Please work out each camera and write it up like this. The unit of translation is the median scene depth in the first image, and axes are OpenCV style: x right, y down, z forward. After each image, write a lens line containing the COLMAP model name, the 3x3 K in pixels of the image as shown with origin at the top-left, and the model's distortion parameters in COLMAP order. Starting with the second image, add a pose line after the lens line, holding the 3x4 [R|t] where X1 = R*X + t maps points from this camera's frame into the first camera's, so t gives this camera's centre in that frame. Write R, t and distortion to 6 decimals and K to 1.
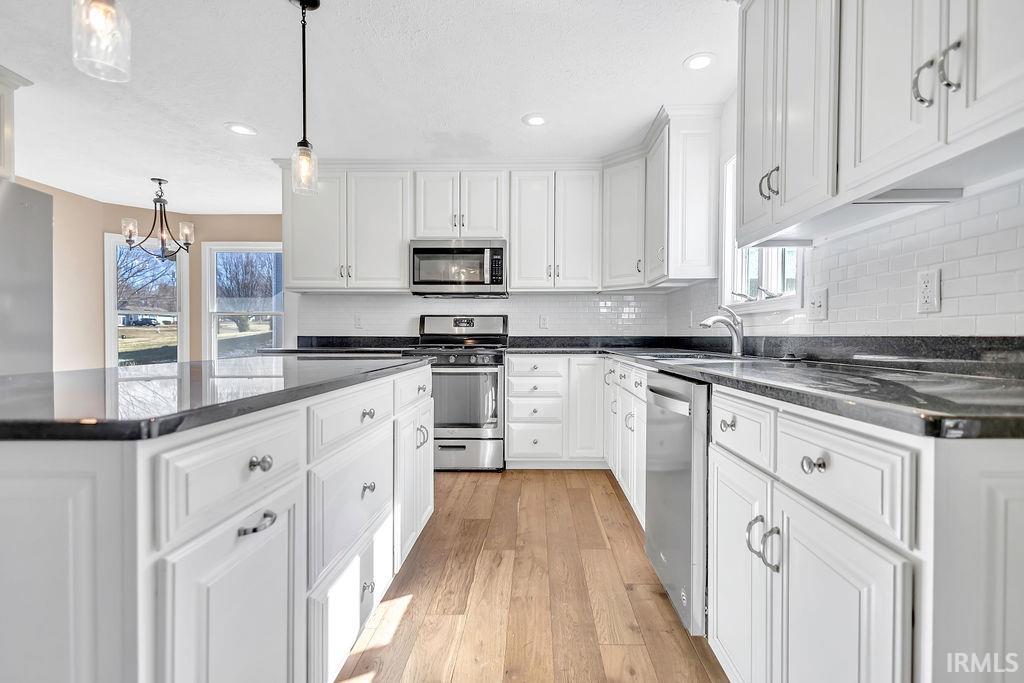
lens RADIAL K [[475.9, 0, 525.7], [0, 475.9, 357.6], [0, 0, 1]] dist [0.001629, 0.000053]
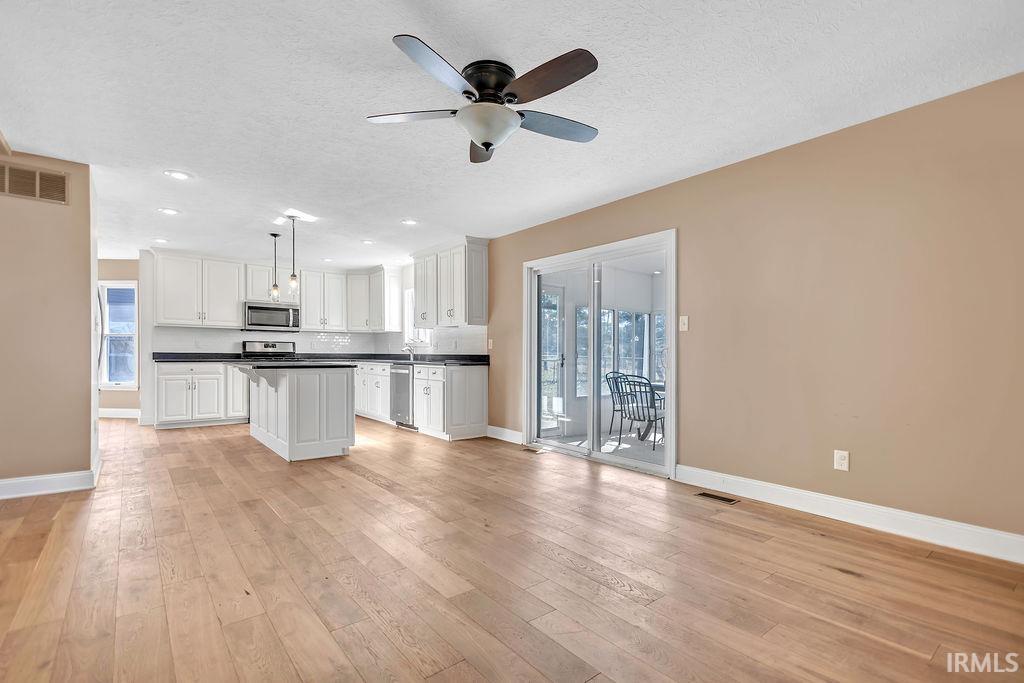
lens RADIAL K [[468.9, 0, 507.1], [0, 468.9, 362.5], [0, 0, 1]] dist [0.000349, -0.000308]
pose [[0.770556, -0.007617, 0.637327, -0.647567], [0.022708, 0.999622, -0.015509, 0.044934], [-0.636968, 0.026423, 0.770437, -1.095678]]
